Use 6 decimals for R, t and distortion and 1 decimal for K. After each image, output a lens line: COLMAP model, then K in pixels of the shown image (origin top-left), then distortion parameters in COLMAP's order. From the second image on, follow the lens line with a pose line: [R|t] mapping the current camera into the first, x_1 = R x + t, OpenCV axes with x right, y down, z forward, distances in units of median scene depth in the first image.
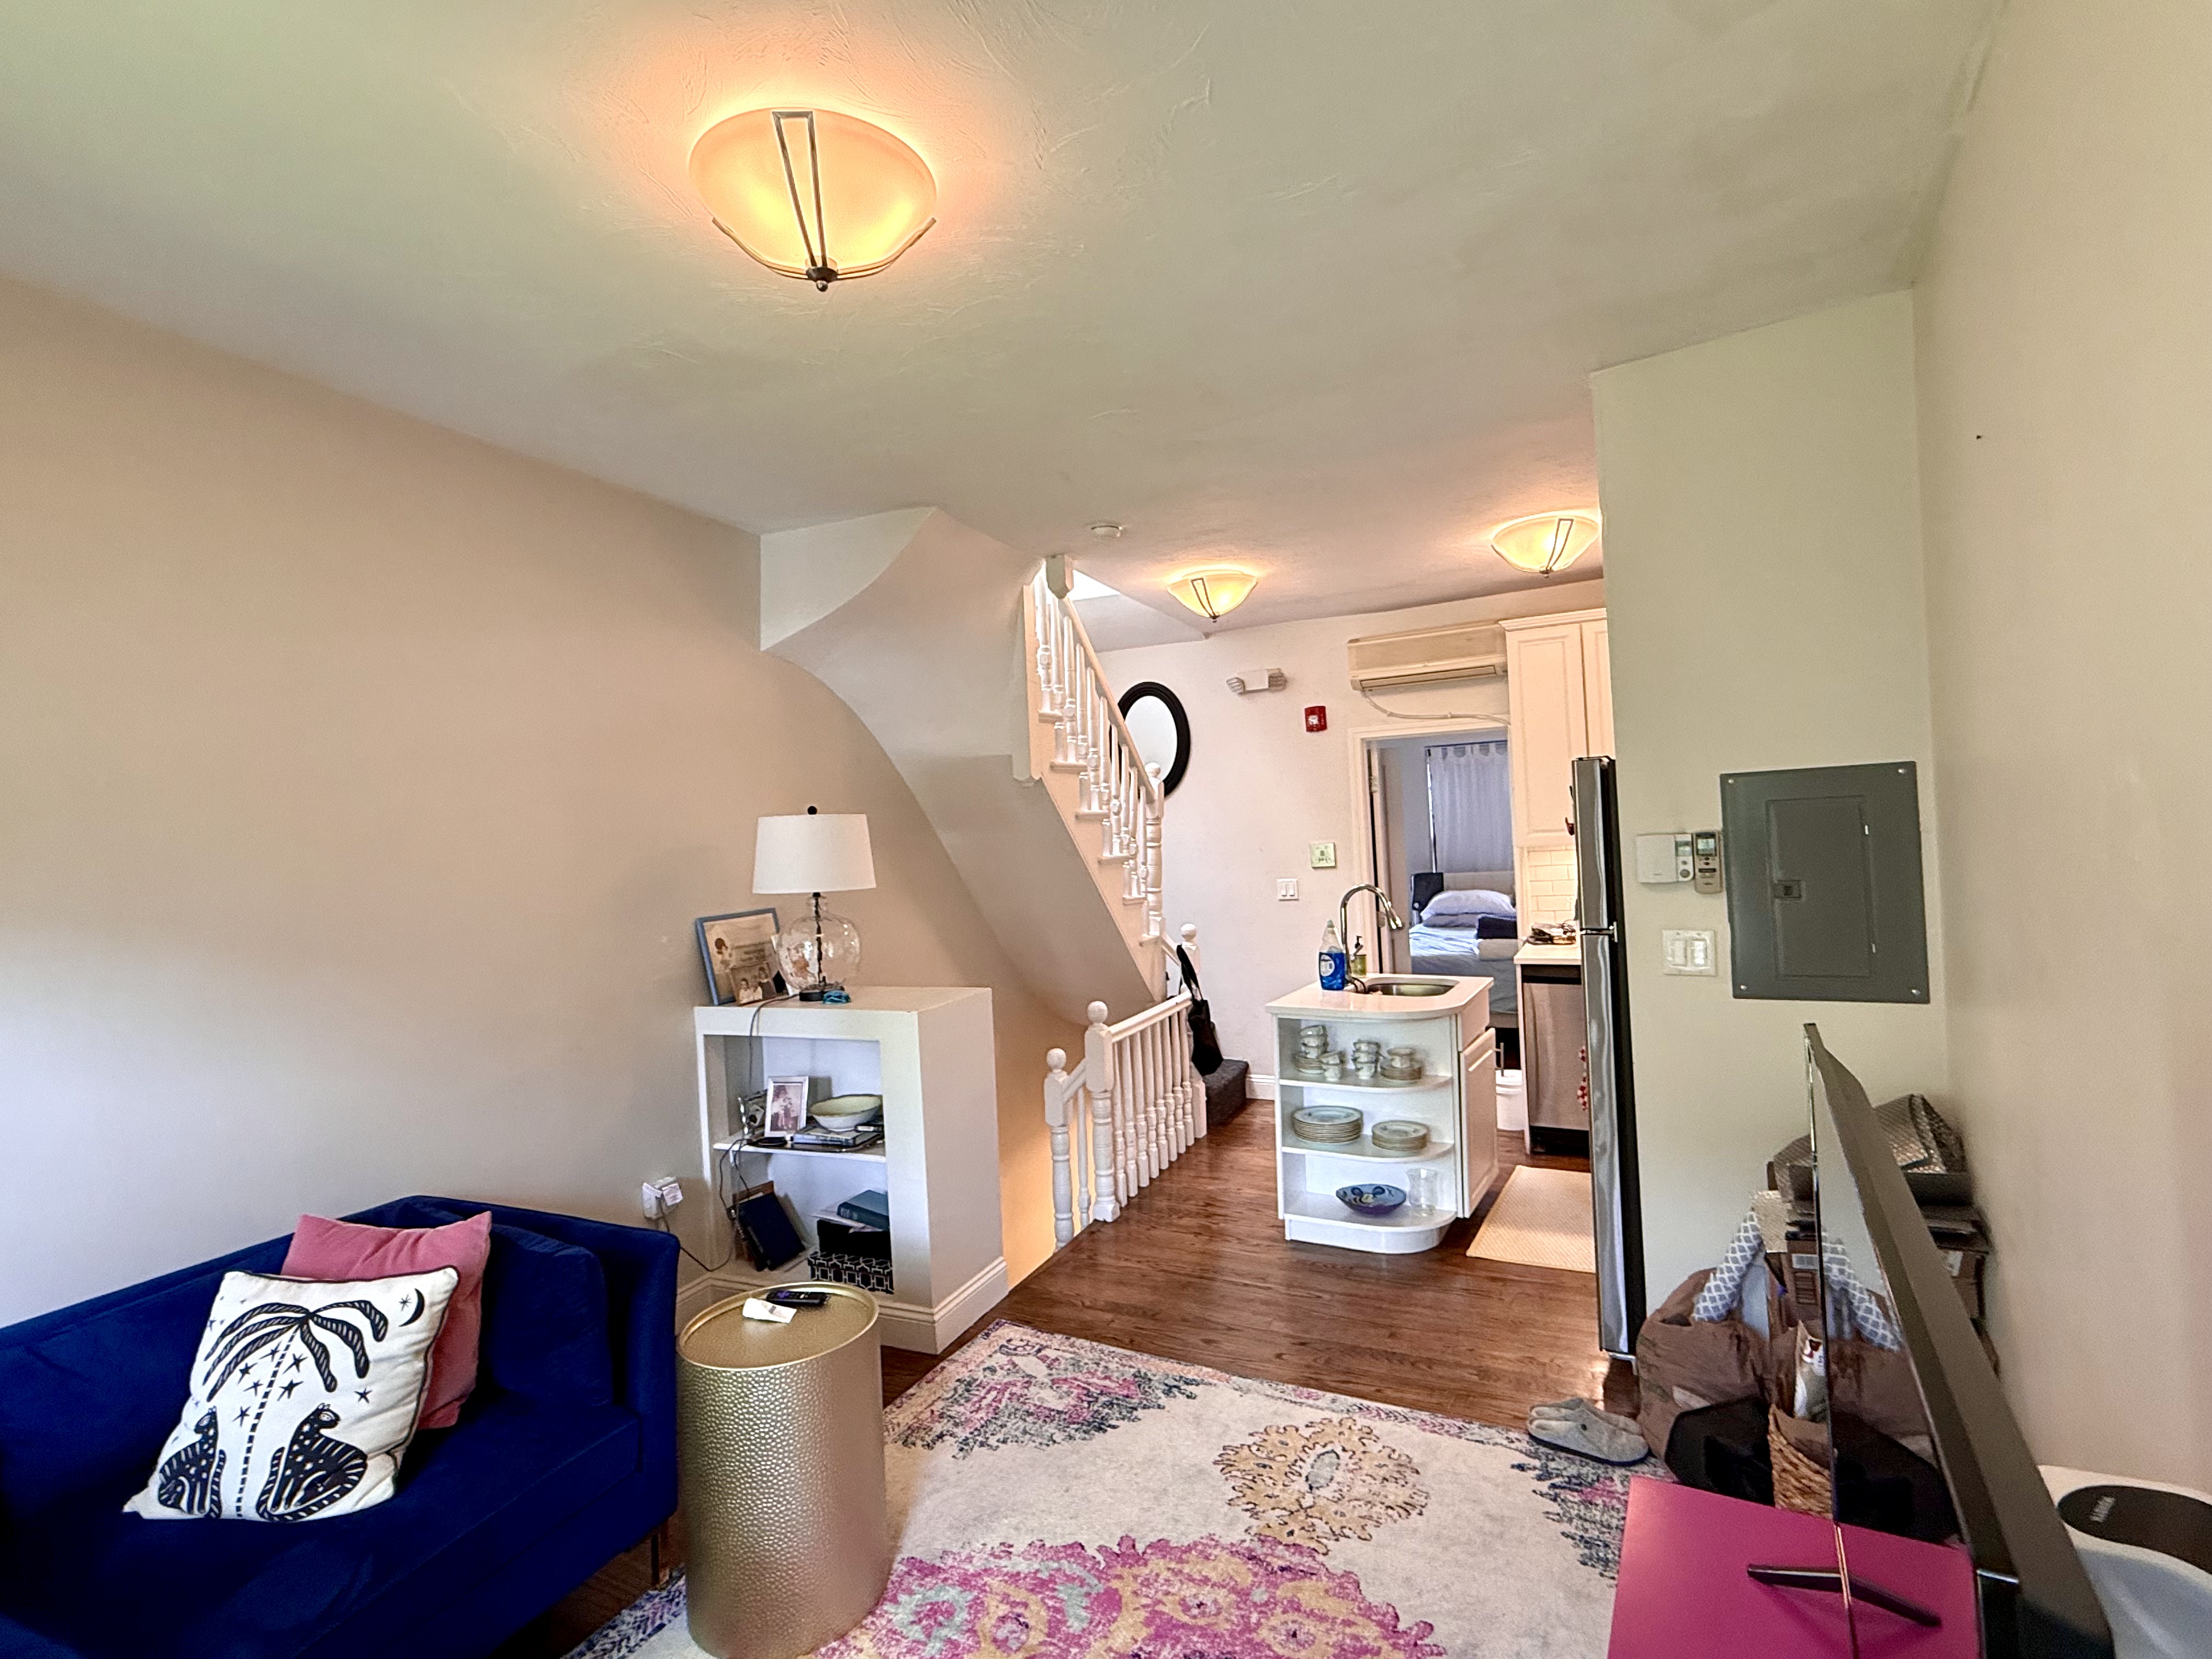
lens RADIAL K [[1058.0, 0, 1109.4], [0, 1058.0, 833.4], [0, 0, 1]] dist [-0.000851, -0.000417]
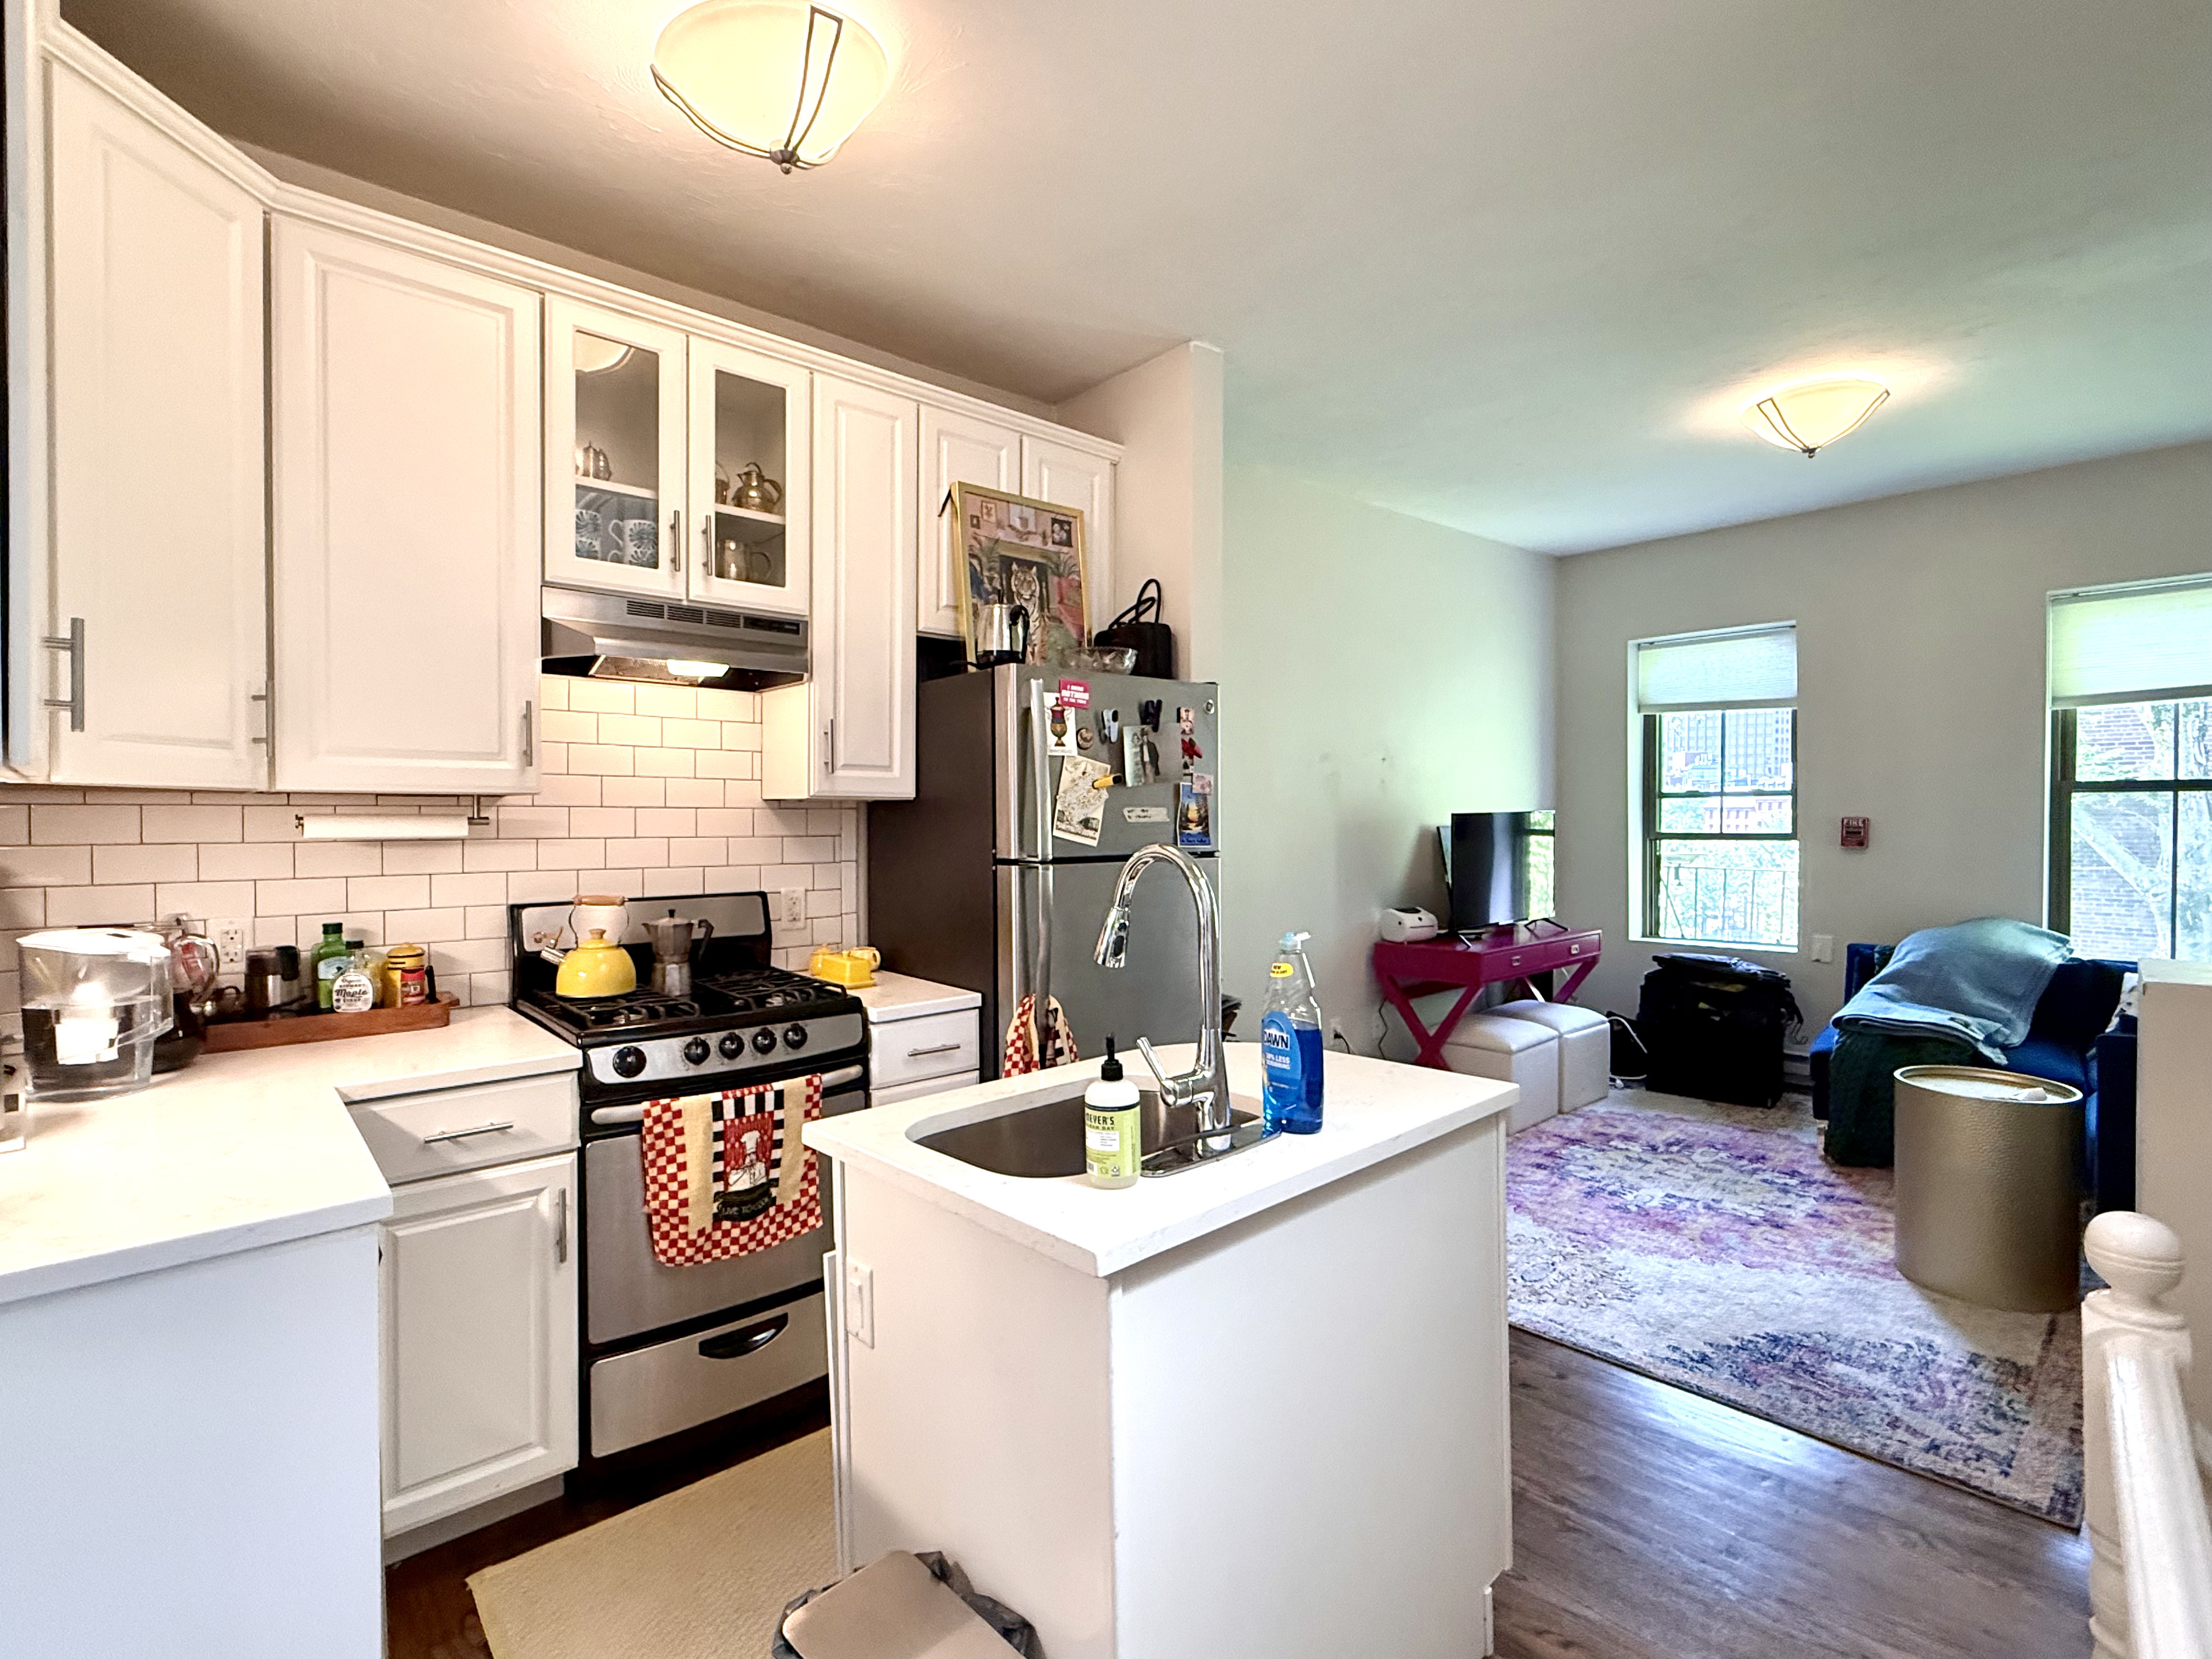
lens RADIAL K [[1058.0, 0, 1109.4], [0, 1058.0, 833.4], [0, 0, 1]] dist [-0.000851, -0.000417]
pose [[-0.945498, 0.048595, 0.321981, 0.162882], [0.052268, 0.998629, 0.002768, 0.047779], [-0.321405, 0.019446, -0.946742, 1.473806]]
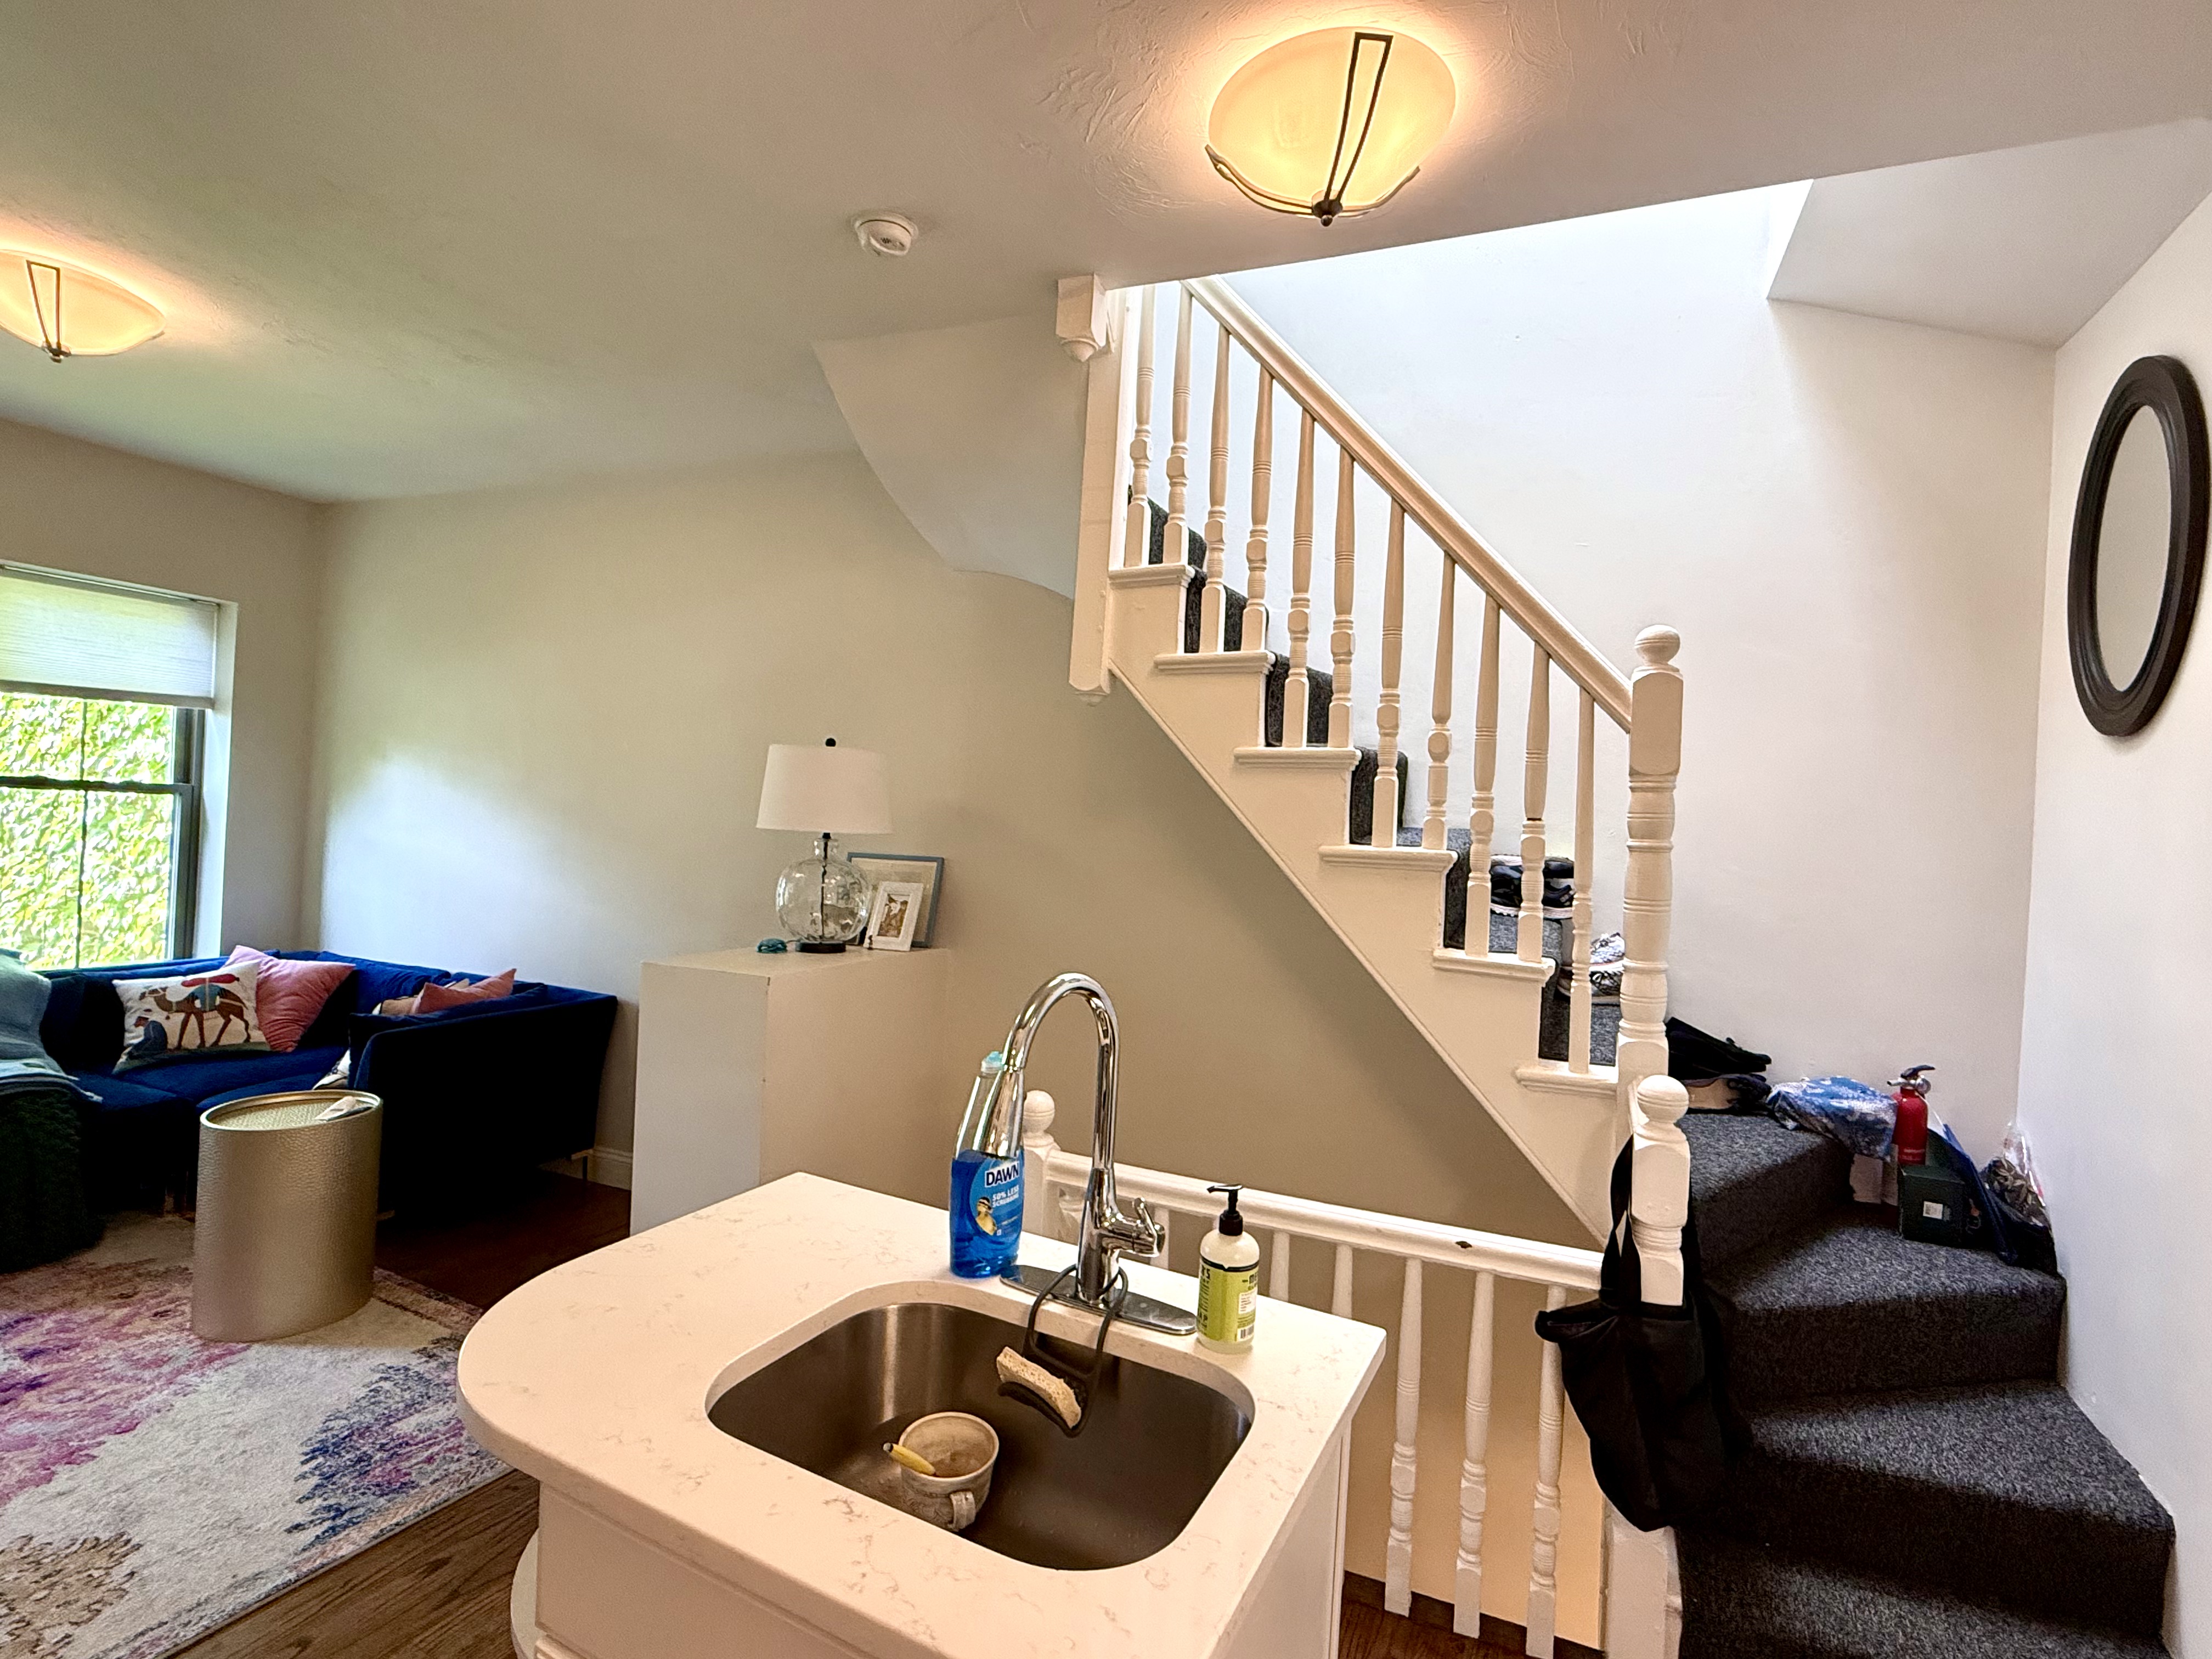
lens RADIAL K [[1058.0, 0, 1109.4], [0, 1058.0, 833.4], [0, 0, 1]] dist [-0.000851, -0.000417]
pose [[0.019610, 0.052516, -0.998428, 0.574175], [-0.053111, 0.997264, 0.051412, -0.003594], [0.998396, 0.052019, 0.022346, 1.112277]]
